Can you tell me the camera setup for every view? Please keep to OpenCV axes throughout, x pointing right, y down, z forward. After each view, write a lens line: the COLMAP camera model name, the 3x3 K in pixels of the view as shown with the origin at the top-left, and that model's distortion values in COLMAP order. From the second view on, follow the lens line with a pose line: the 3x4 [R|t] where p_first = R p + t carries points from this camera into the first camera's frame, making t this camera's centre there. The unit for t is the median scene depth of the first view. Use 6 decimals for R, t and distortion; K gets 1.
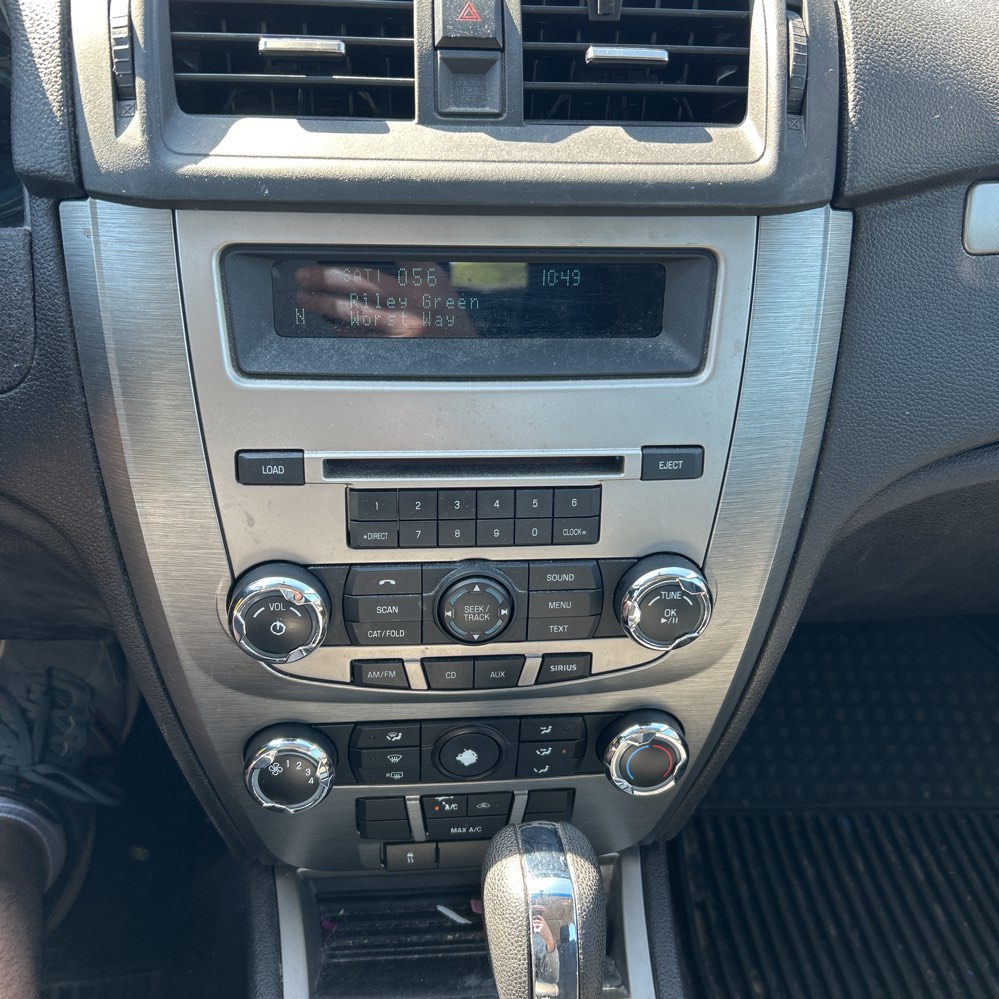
lens RADIAL K [[977.0, 0, 499.5], [0, 977.0, 499.5], [0, 0, 1]] dist [0.039058, -0.070351]
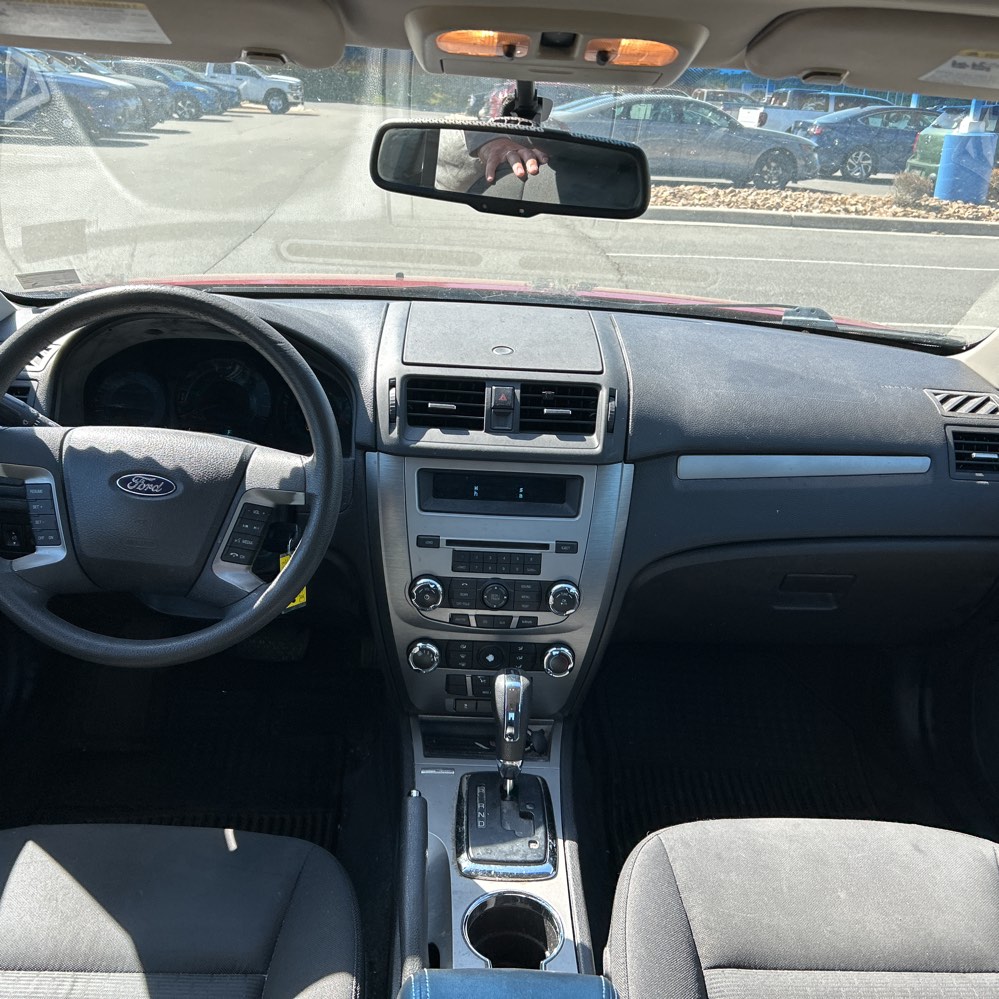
lens RADIAL K [[997.3, 0, 498.7], [0, 997.3, 510.0], [0, 0, 1]] dist [0.015022, -0.012969]
pose [[0.996301, 0.045960, -0.072611, 0.185724], [-0.055615, 0.988995, -0.137101, 0.264294], [0.065510, 0.140632, 0.987892, -1.905163]]
